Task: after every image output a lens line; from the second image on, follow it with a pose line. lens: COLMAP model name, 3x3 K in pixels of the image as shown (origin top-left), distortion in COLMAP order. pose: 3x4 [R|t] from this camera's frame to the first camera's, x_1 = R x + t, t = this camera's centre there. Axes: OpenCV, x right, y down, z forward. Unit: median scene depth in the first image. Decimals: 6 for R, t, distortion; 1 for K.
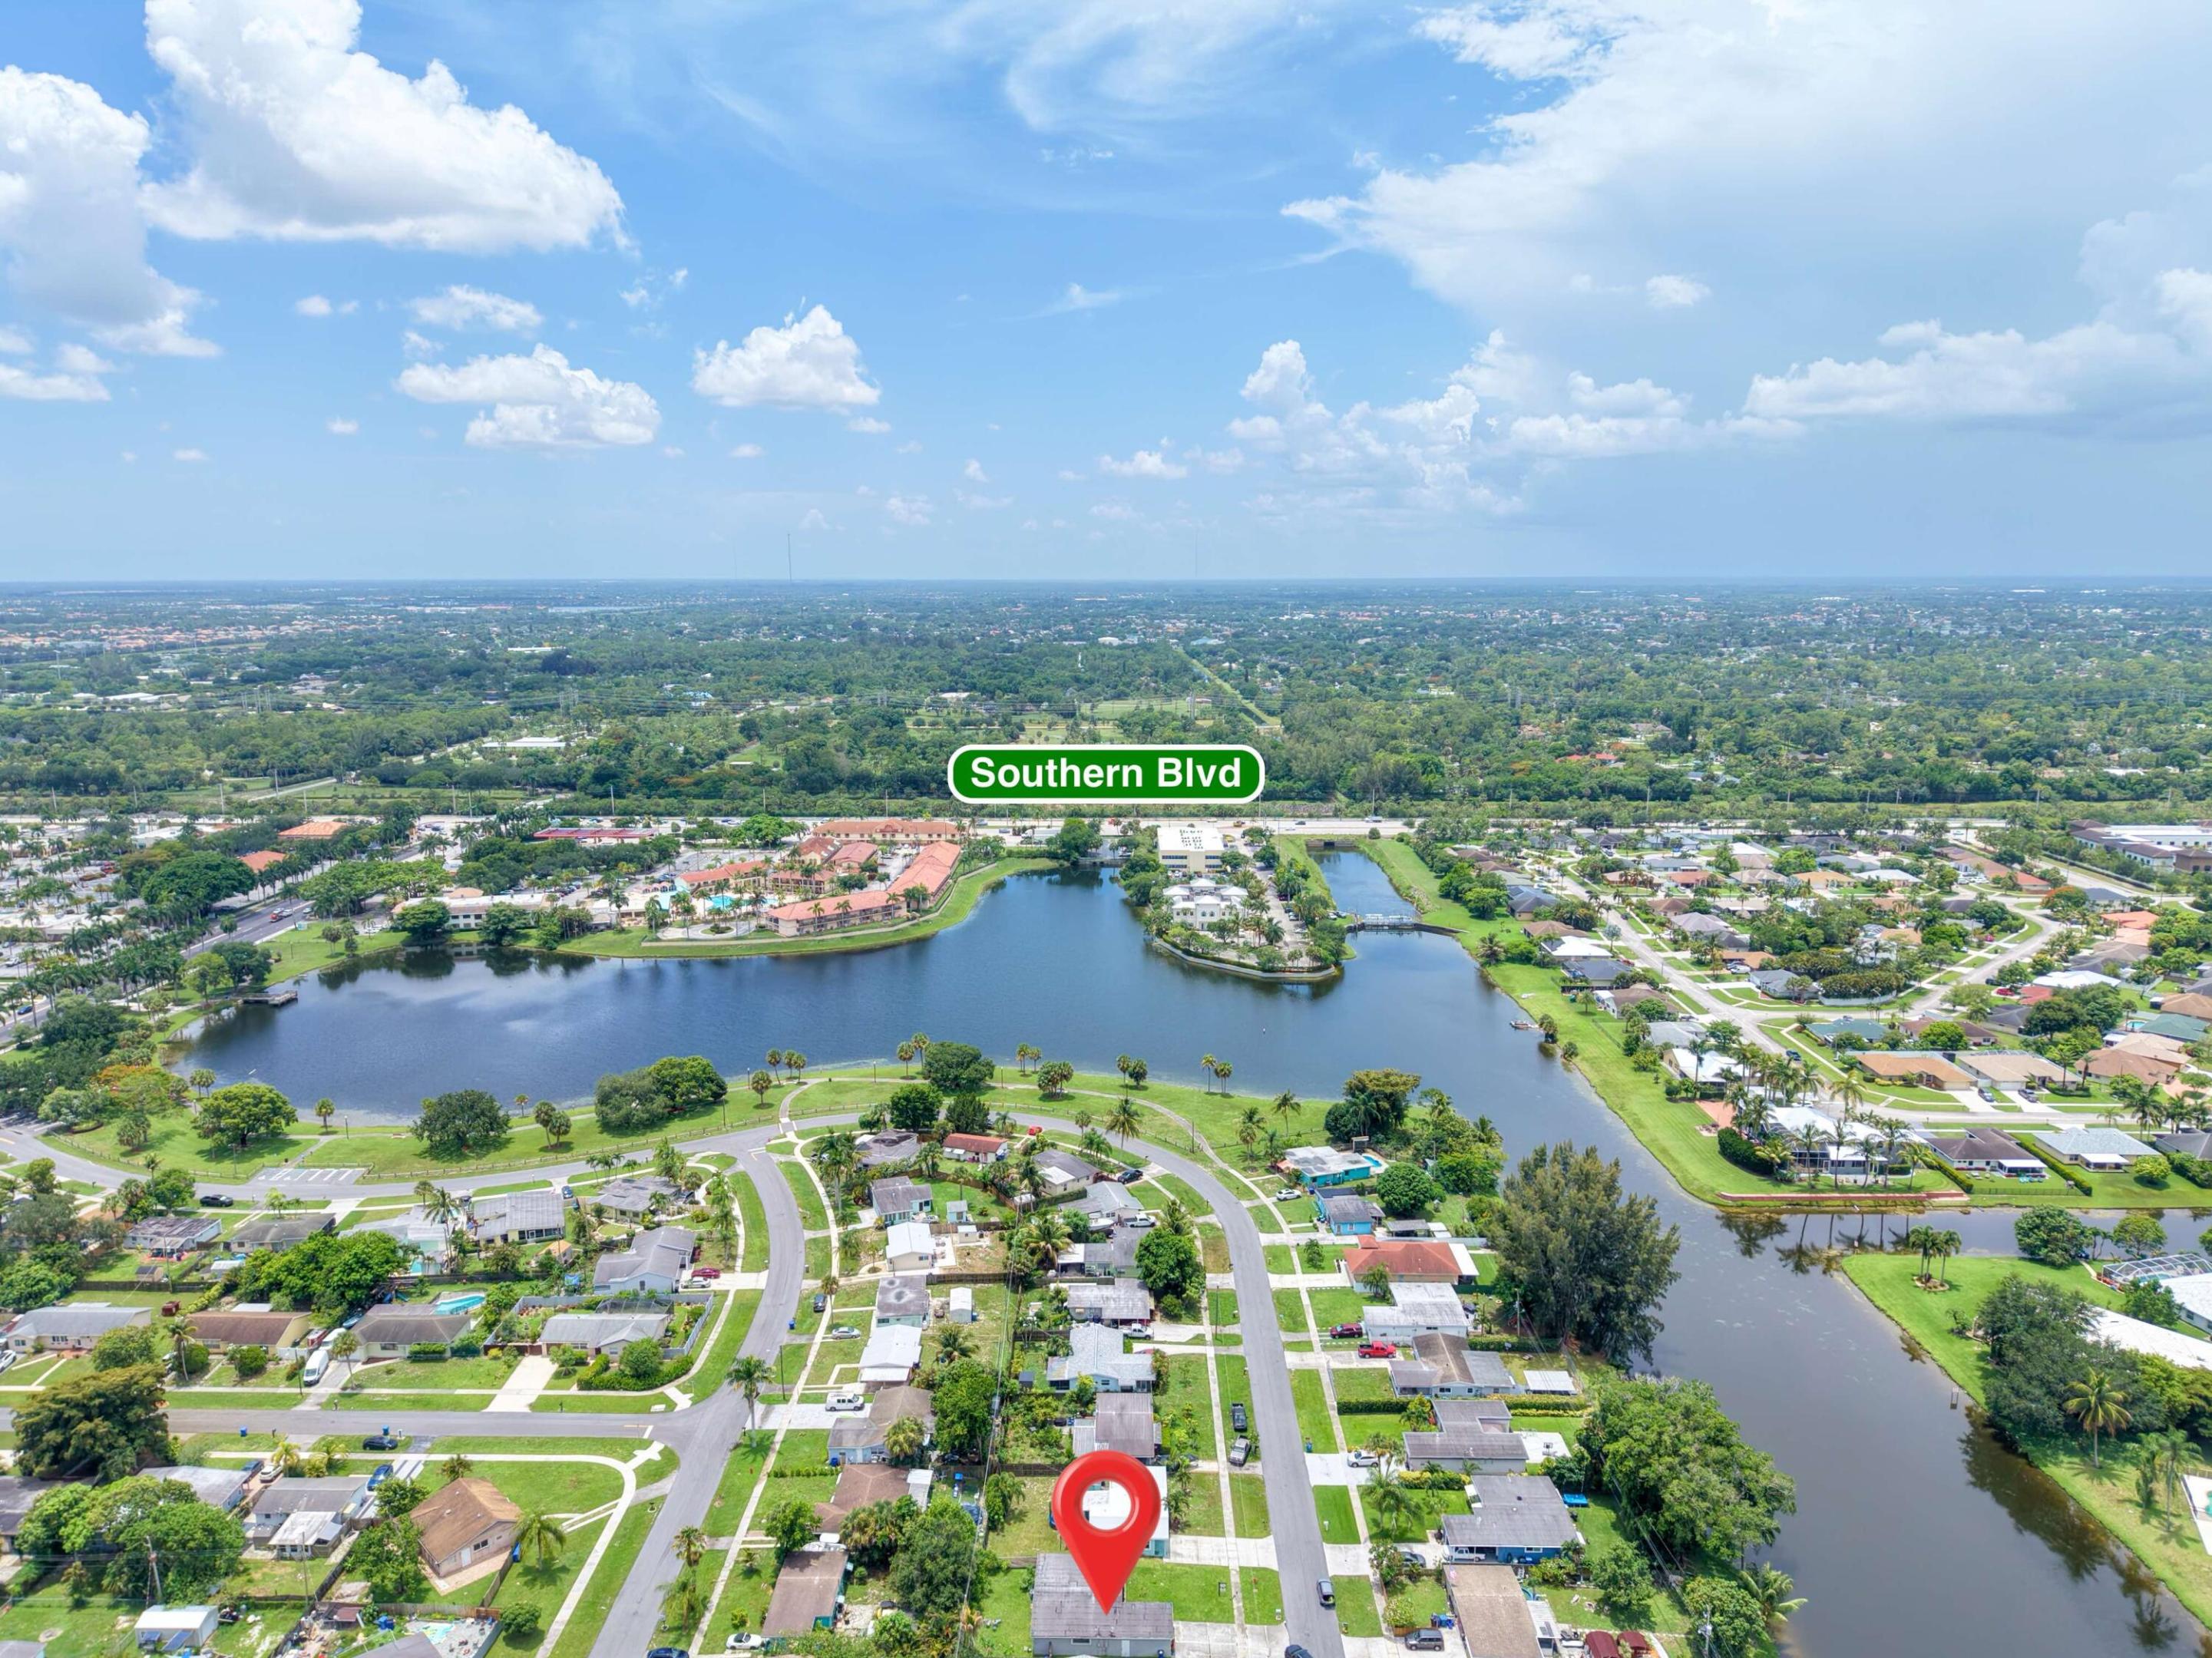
lens RADIAL K [[1484.6, 0, 1106.0], [0, 1484.6, 829.0], [0, 0, 1]] dist [0.004802, 0.003179]
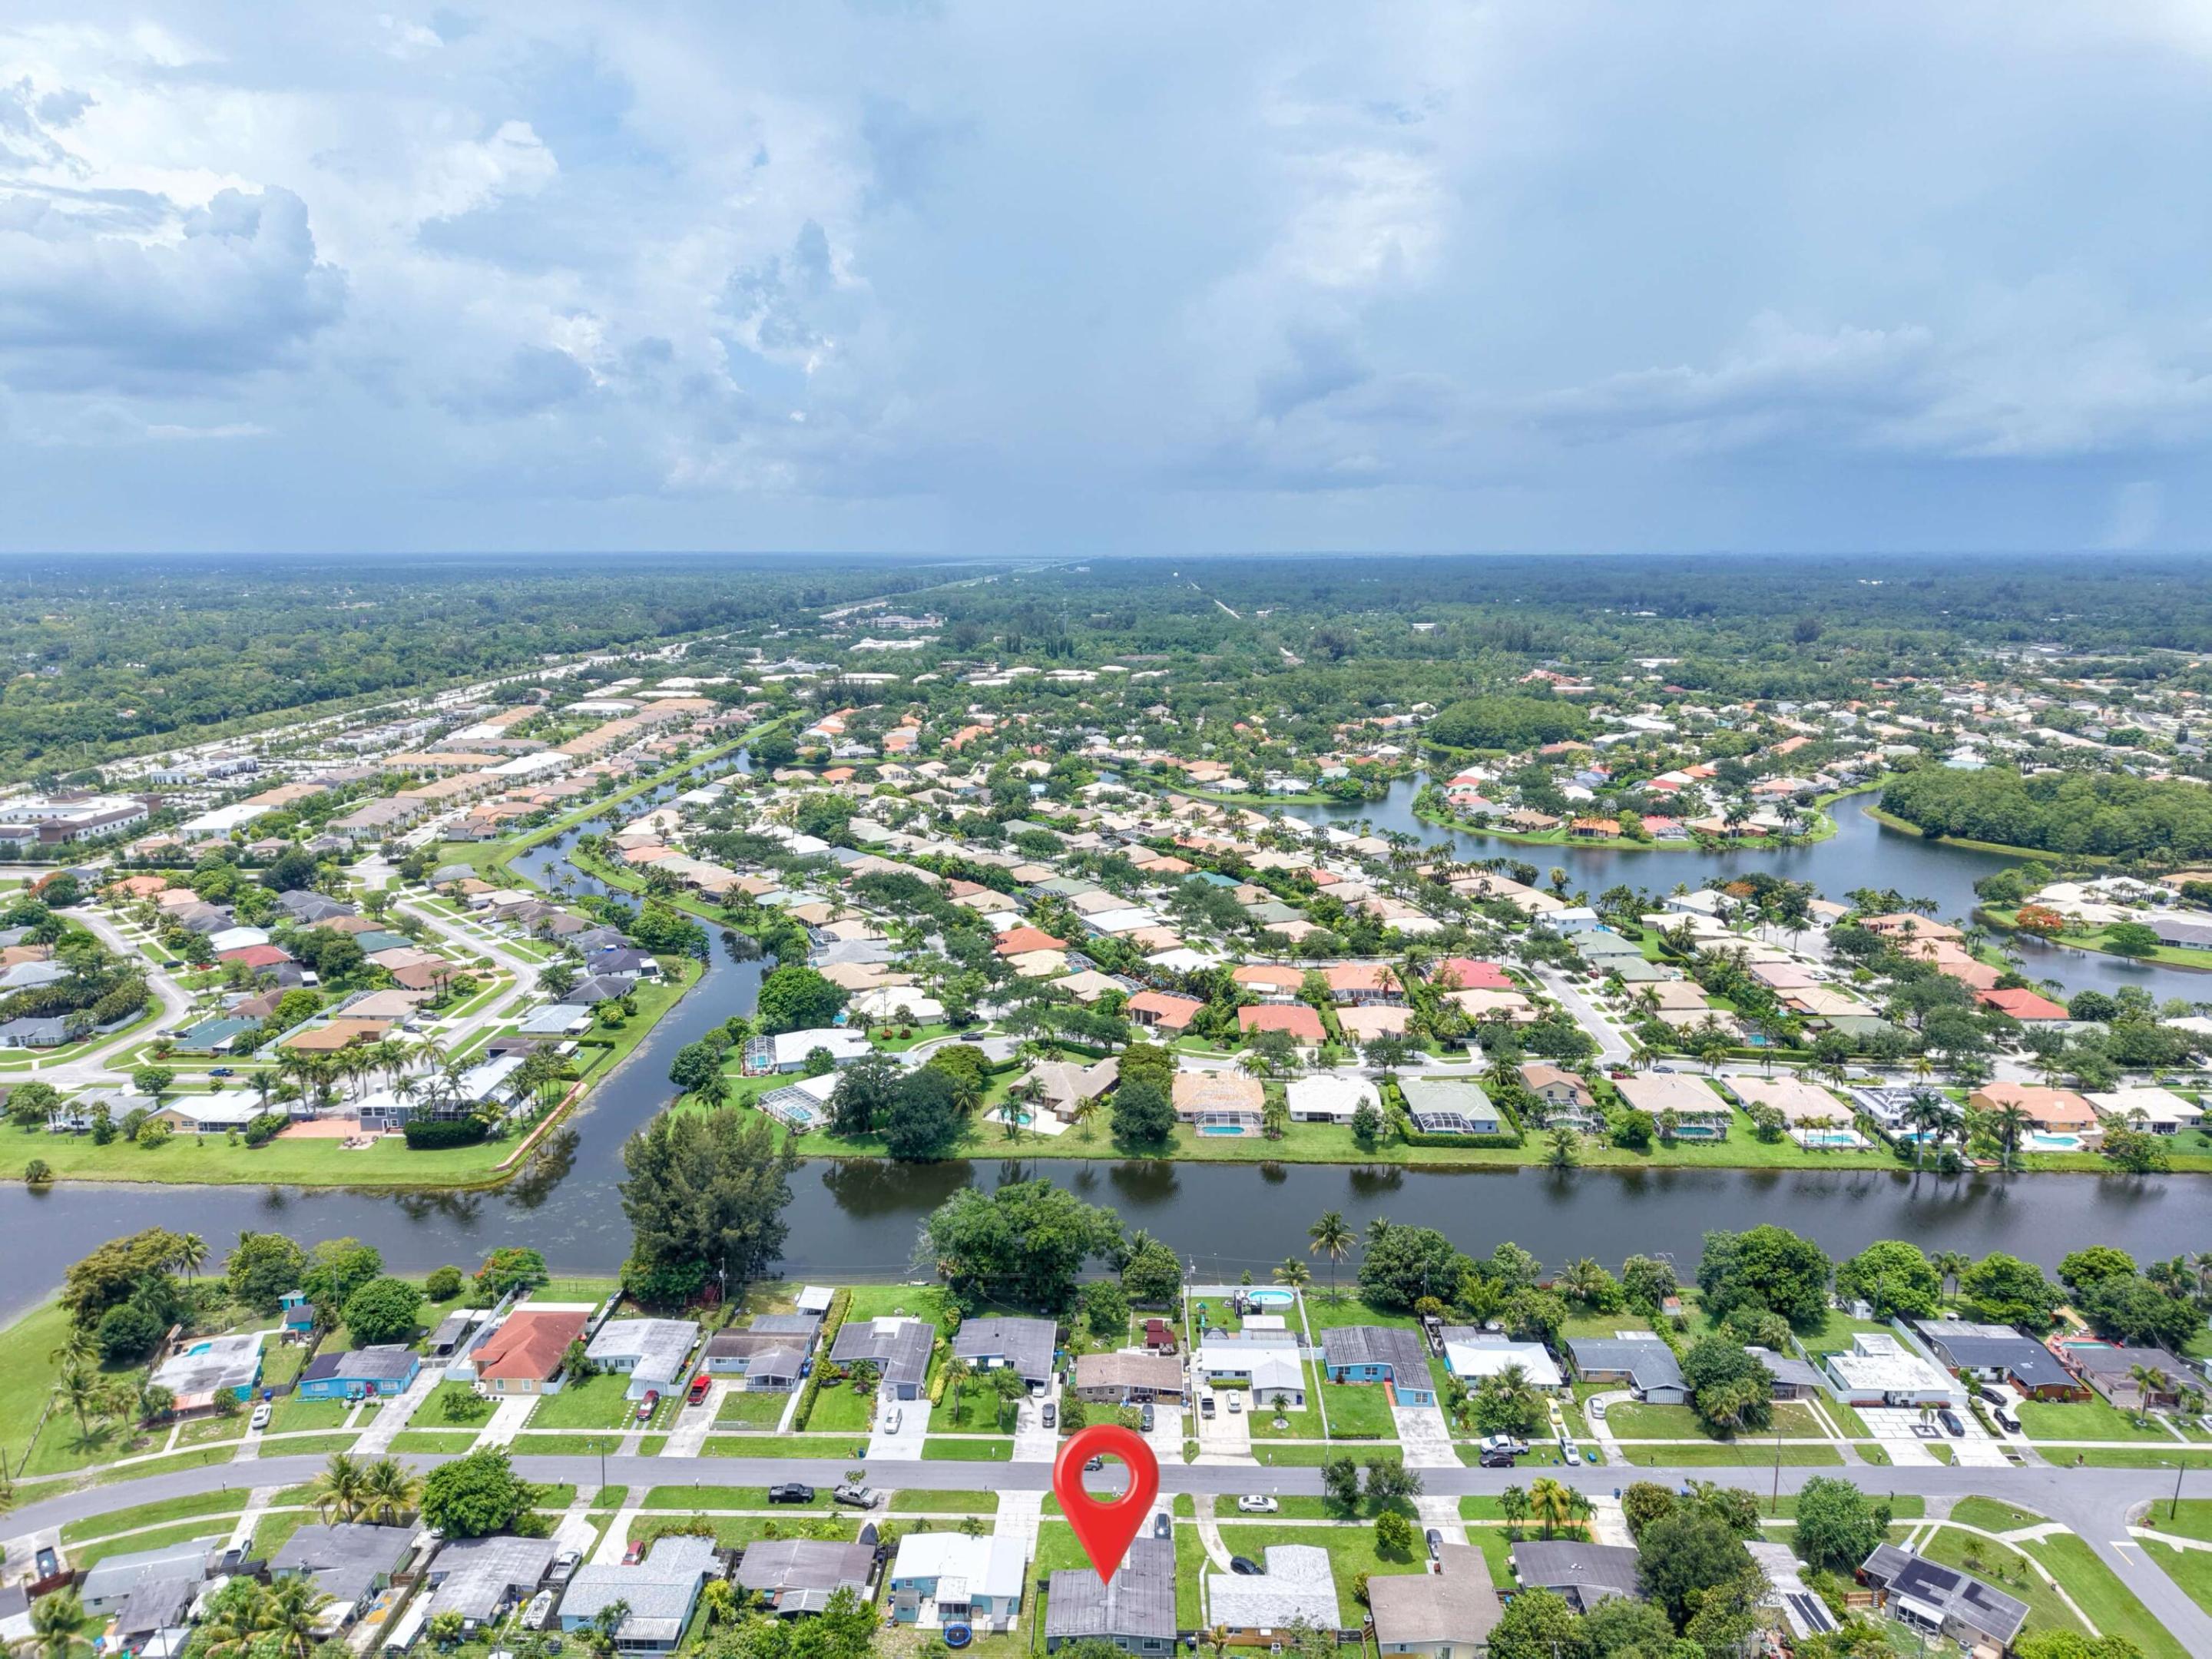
lens RADIAL K [[1484.8, 0, 1106.0], [0, 1484.8, 829.5], [0, 0, 1]] dist [0.004802, 0.003179]
pose [[0.010645, -0.189665, 0.981791, -0.553072], [0.161822, 0.969231, 0.185484, -0.102237], [-0.986762, 0.156901, 0.041010, 0.543952]]
